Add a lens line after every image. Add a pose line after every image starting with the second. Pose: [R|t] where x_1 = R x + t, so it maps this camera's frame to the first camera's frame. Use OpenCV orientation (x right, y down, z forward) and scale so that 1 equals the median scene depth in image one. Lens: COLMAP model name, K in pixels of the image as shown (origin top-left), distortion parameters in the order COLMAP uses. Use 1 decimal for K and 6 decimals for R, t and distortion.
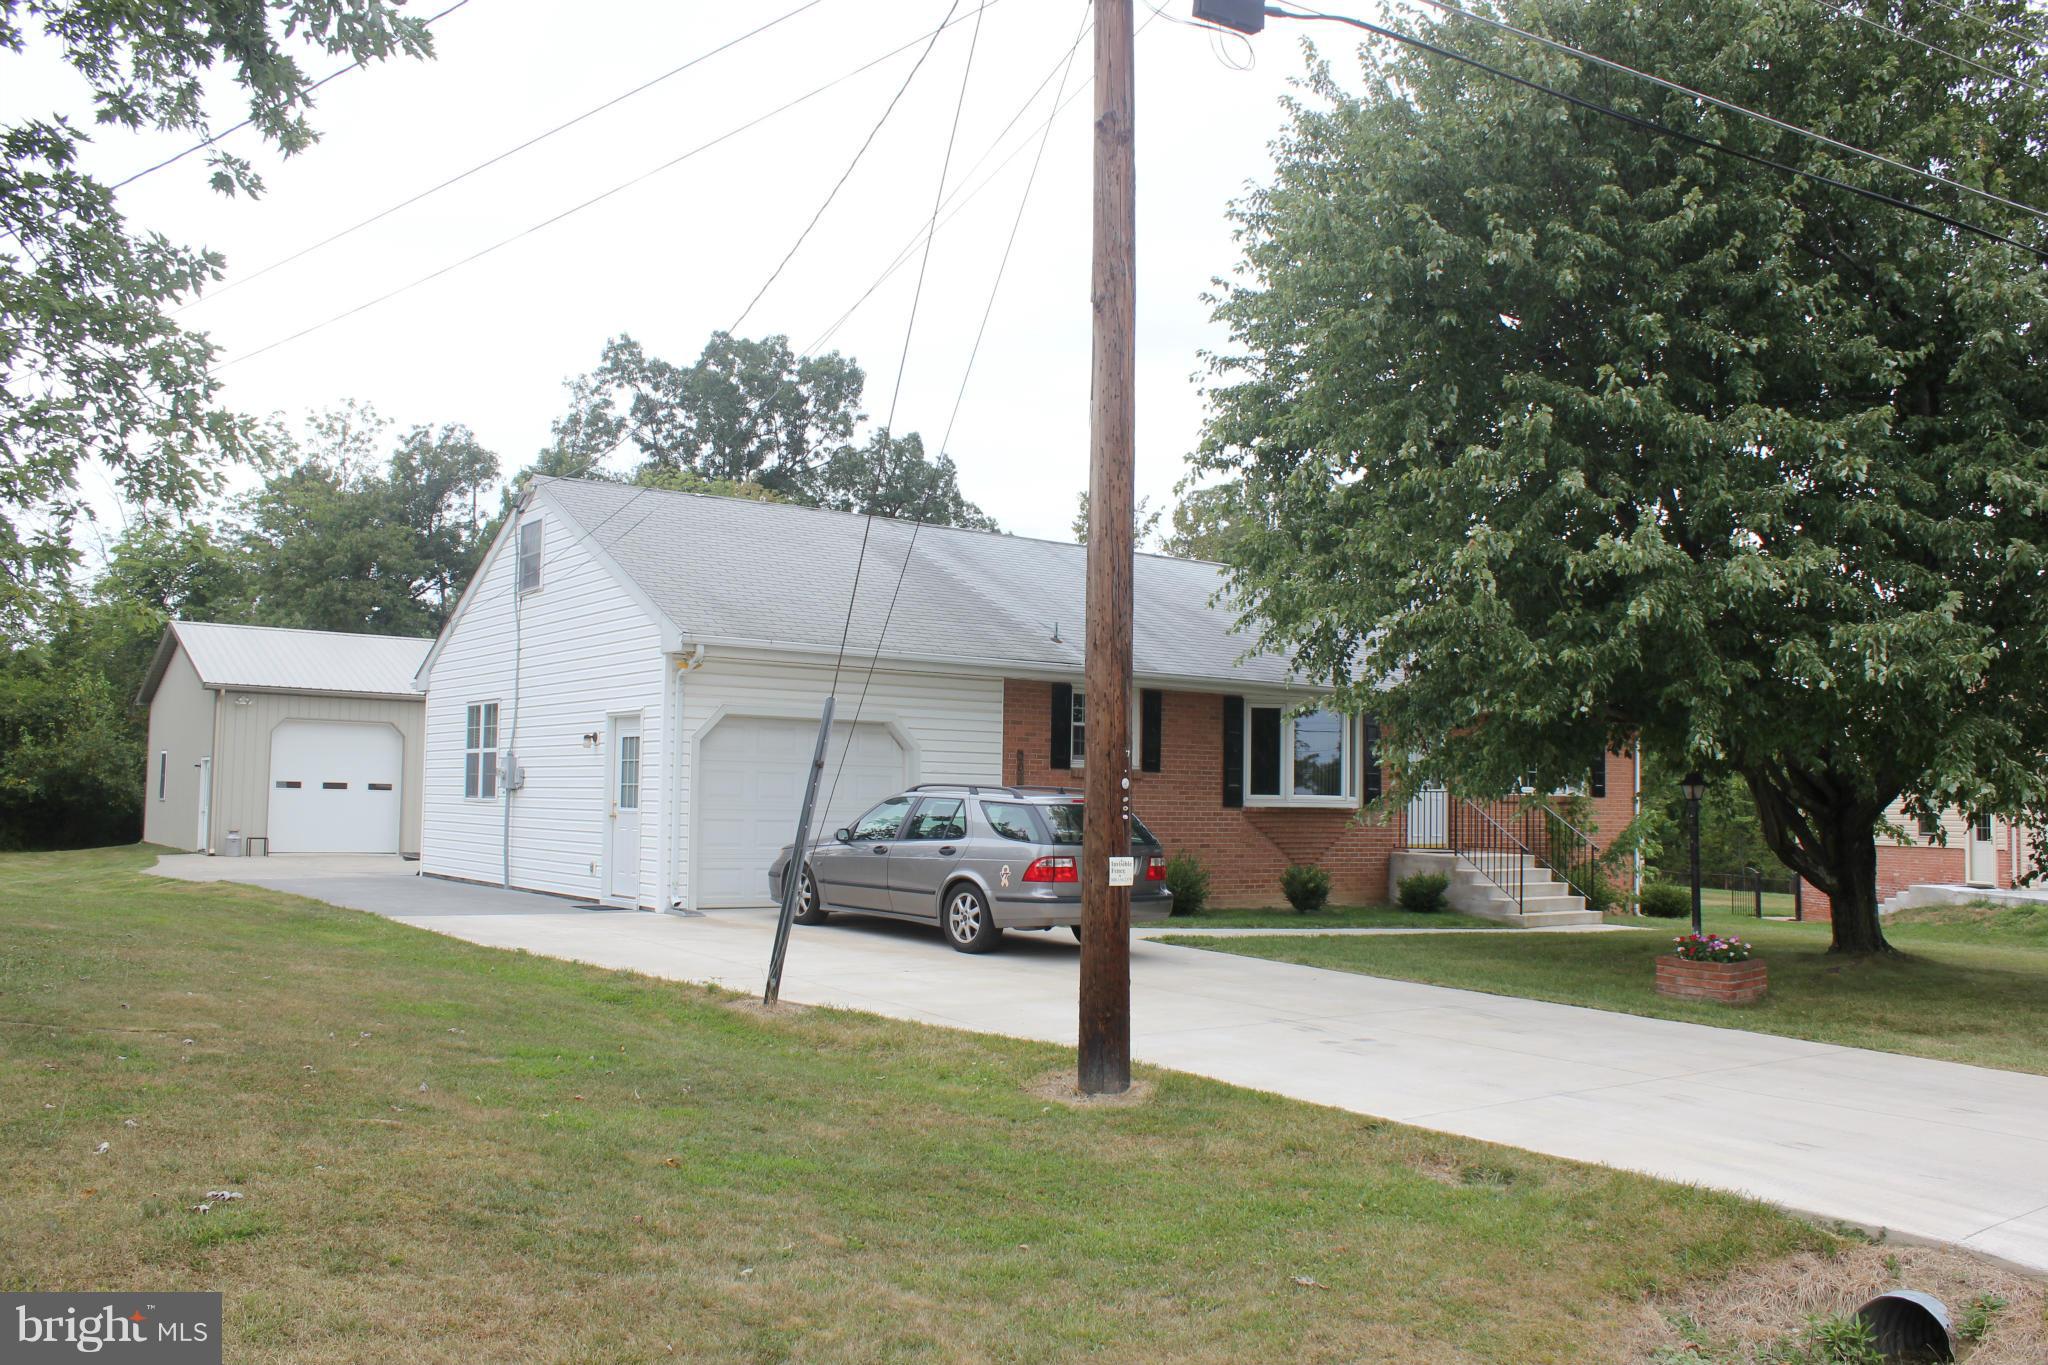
lens RADIAL K [[1702.4, 0, 1048.6], [0, 1702.4, 677.2], [0, 0, 1]] dist [-0.172638, 0.156864]
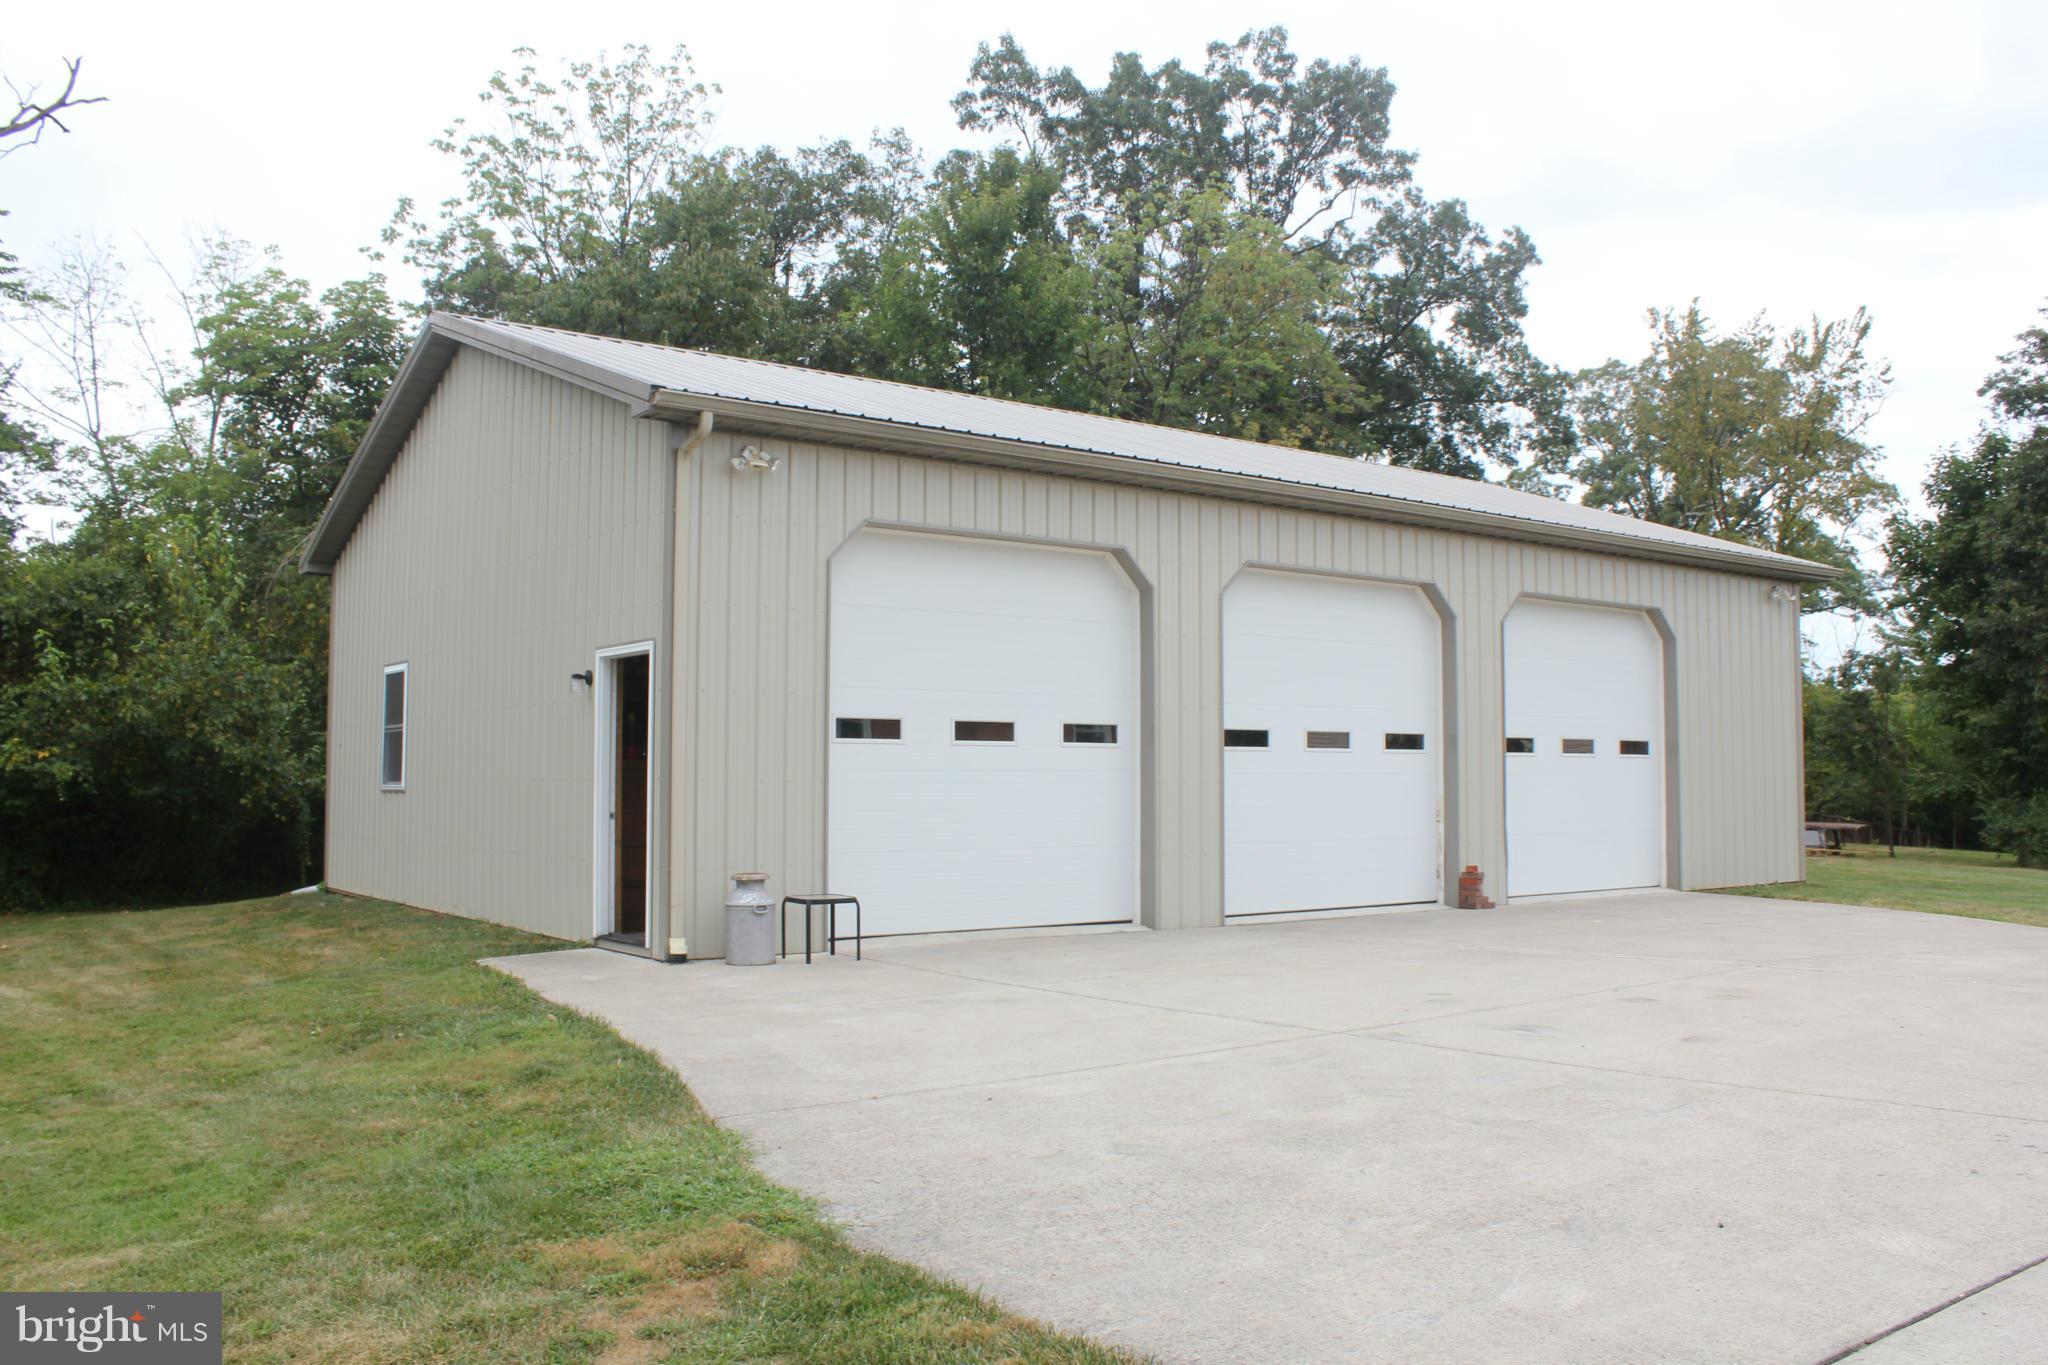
lens RADIAL K [[1702.4, 0, 1048.6], [0, 1702.4, 677.2], [0, 0, 1]] dist [-0.172638, 0.156864]
pose [[0.999843, -0.017275, -0.004037, -0.350610], [0.017306, 0.999821, 0.007659, 0.044061], [0.003904, -0.007728, 0.999963, 0.551605]]
